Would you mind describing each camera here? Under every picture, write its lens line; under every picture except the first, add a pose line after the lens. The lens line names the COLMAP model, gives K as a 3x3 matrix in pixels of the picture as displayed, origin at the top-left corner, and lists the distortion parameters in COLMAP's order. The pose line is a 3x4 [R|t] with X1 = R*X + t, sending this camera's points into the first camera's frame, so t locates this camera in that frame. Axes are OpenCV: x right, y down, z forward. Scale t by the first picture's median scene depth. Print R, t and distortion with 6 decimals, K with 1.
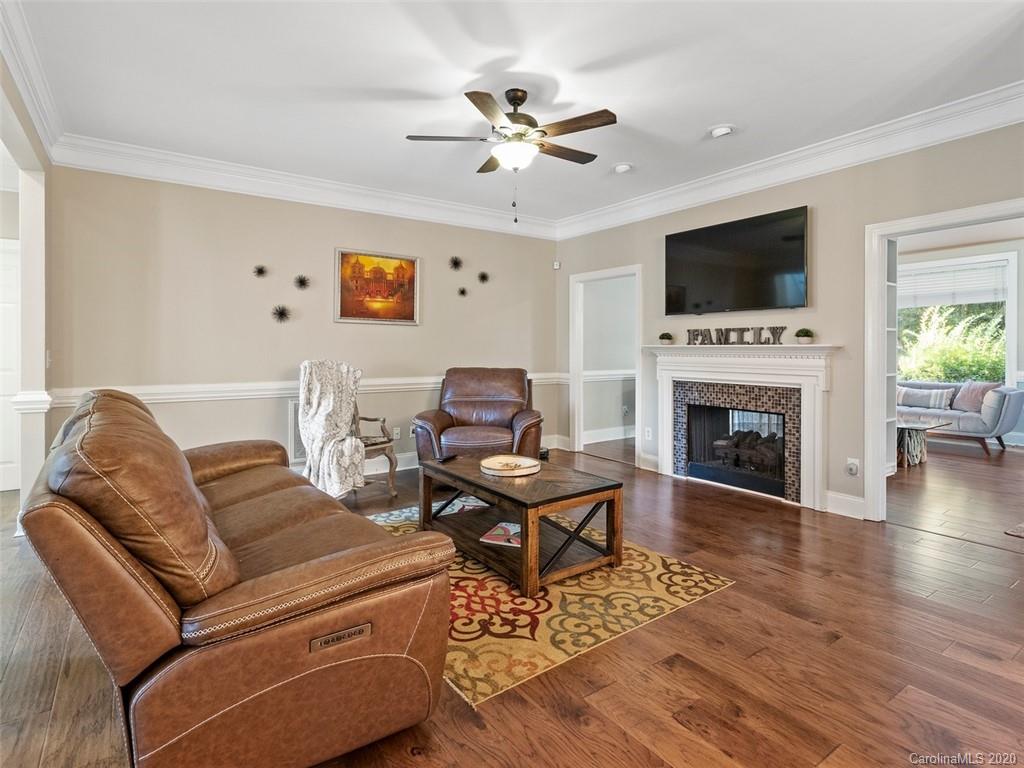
lens RADIAL K [[534.7, 0, 515.4], [0, 534.7, 357.5], [0, 0, 1]] dist [0.001034, -0.000430]
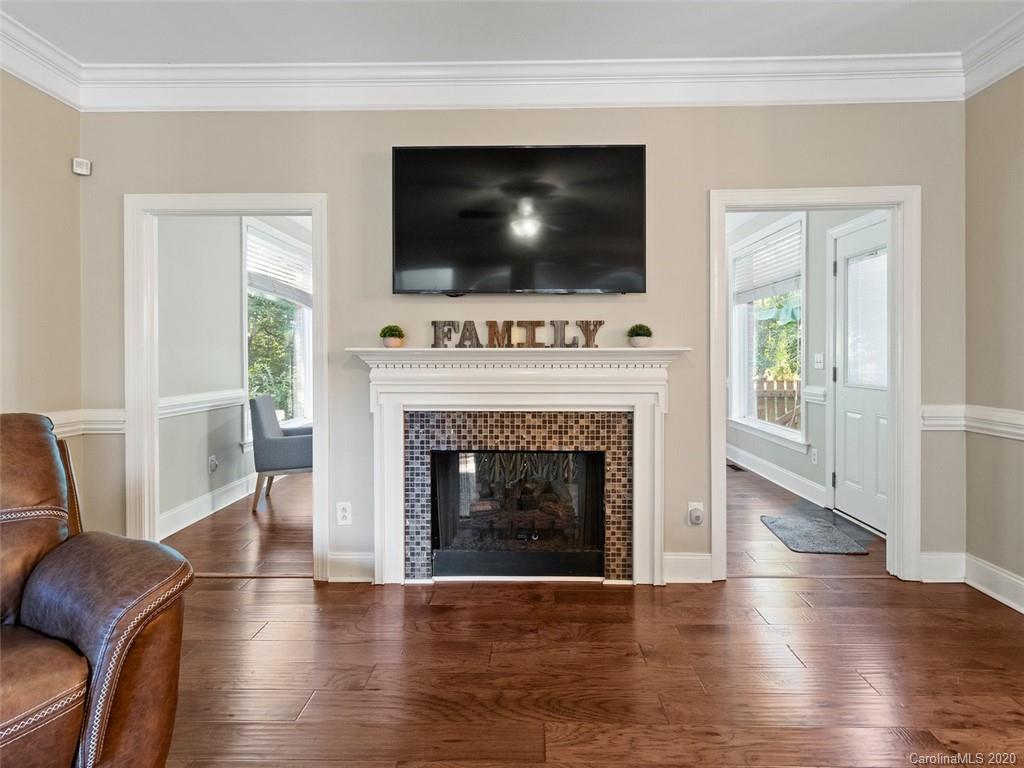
lens RADIAL K [[534.7, 0, 515.4], [0, 534.7, 357.5], [0, 0, 1]] dist [0.001034, -0.000430]
pose [[0.595557, -0.008344, 0.803270, -0.090892], [0.015569, 0.999878, -0.001157, -0.011790], [-0.803162, 0.013195, 0.595614, 0.628535]]
